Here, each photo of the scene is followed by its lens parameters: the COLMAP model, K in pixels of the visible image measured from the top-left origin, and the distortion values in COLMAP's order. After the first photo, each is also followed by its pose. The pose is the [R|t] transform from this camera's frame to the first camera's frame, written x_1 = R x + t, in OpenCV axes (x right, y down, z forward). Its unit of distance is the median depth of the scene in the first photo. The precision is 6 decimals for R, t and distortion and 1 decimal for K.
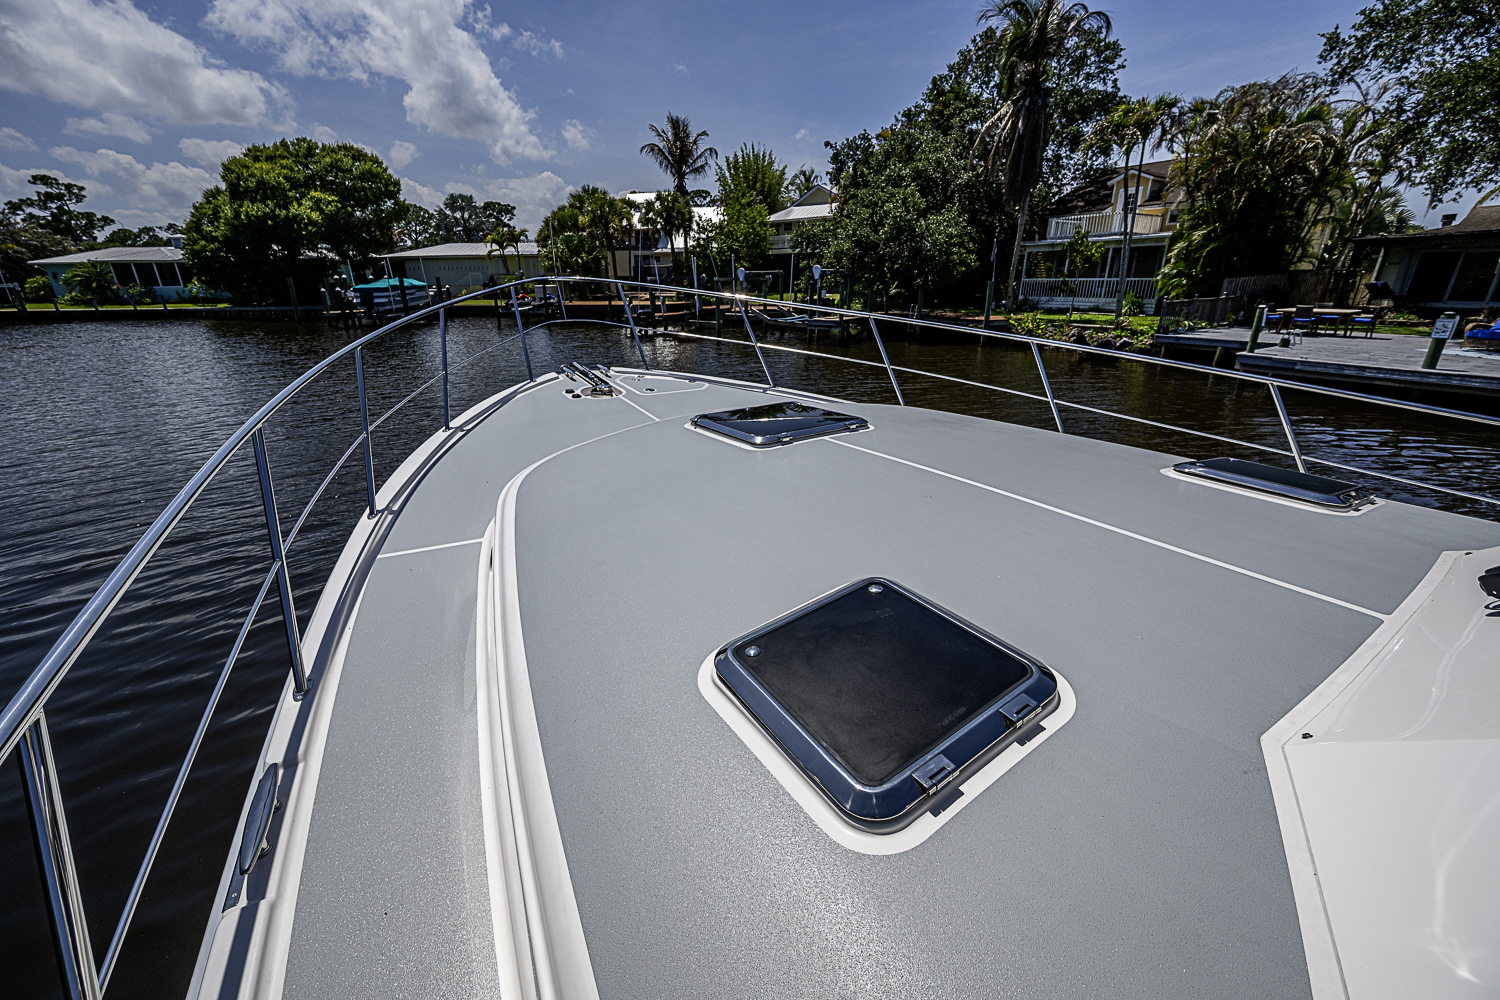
lens RADIAL K [[577.4, 0, 750.0], [0, 577.4, 500.0], [0, 0, 1]] dist [0.001216, 0.000305]
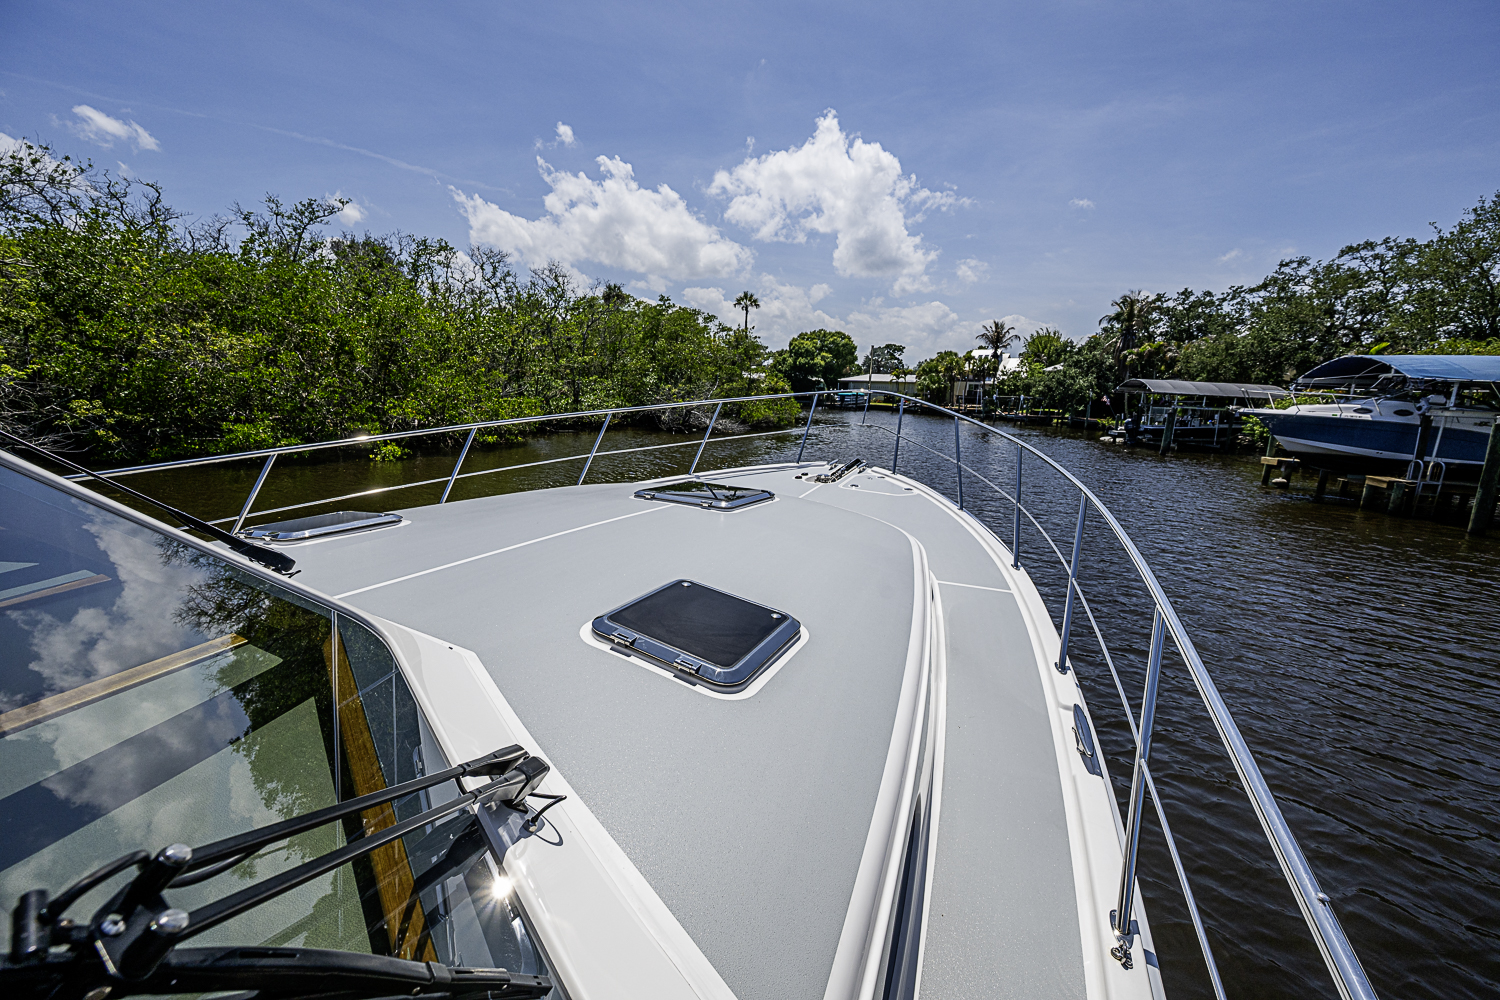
lens RADIAL K [[577.4, 0, 750.0], [0, 577.4, 500.0], [0, 0, 1]] dist [0.001216, 0.000305]
pose [[0.829900, 0.148807, -0.537702, 0.269926], [-0.244669, 0.963226, -0.111058, 0.302736], [0.501402, 0.223726, 0.835789, -0.799356]]
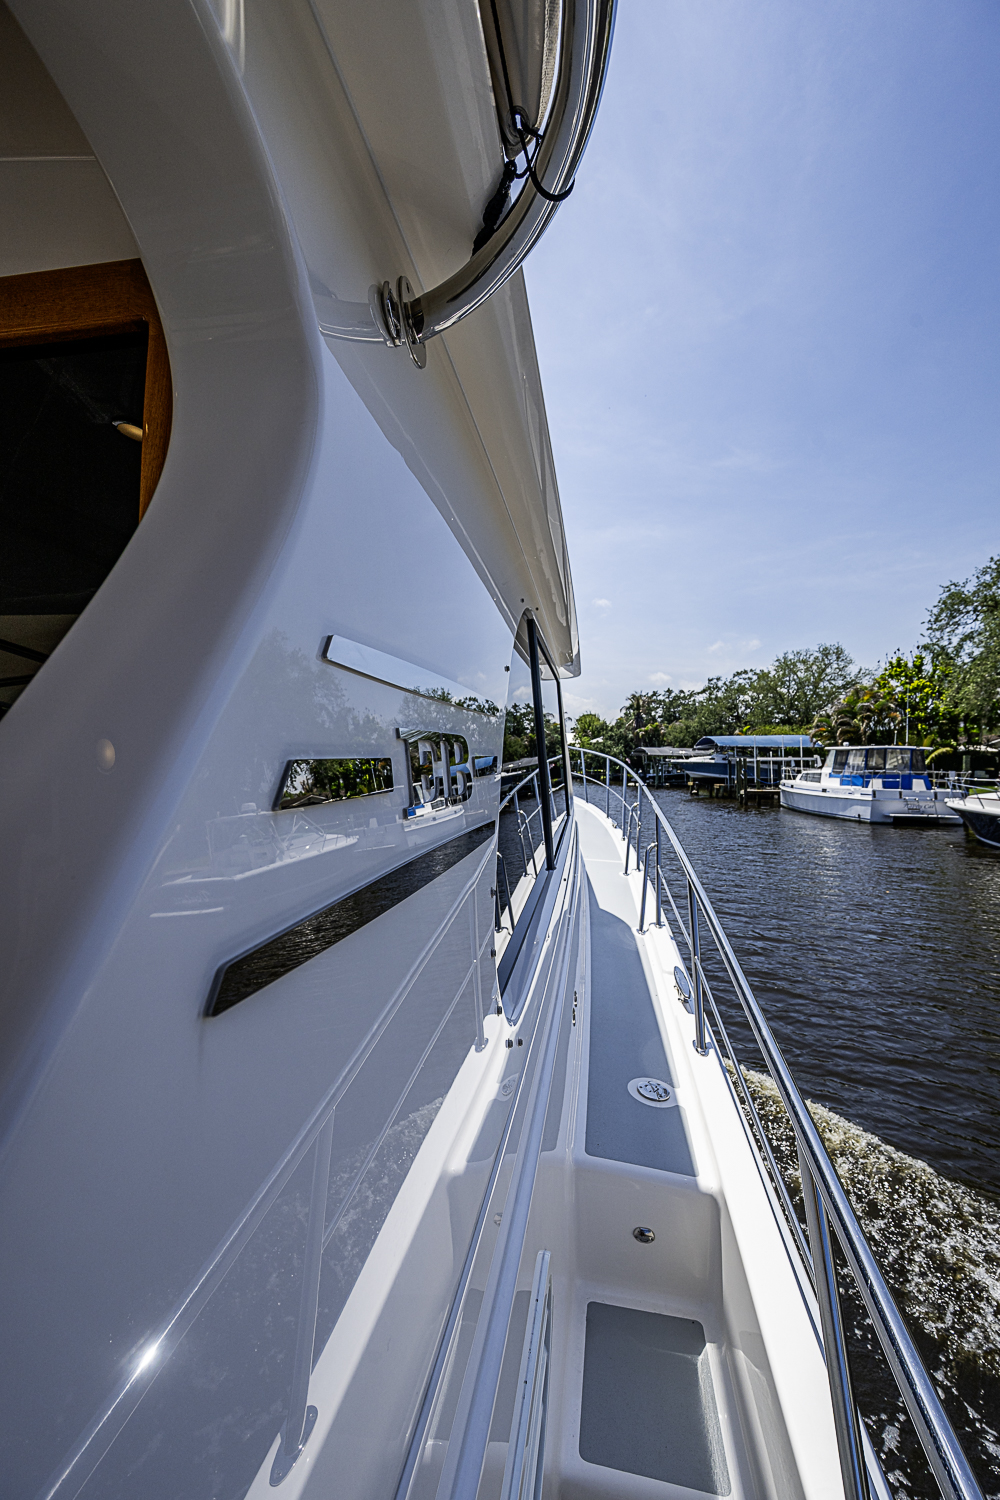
lens RADIAL K [[577.4, 0, 500.0], [0, 577.4, 750.0], [0, 0, 1]] dist [0.001216, 0.000305]
pose [[0.958945, 0.008357, -0.283468, 0.392078], [-0.116144, 0.923466, -0.365678, 0.642911], [0.258718, 0.383589, 0.886524, -1.626323]]
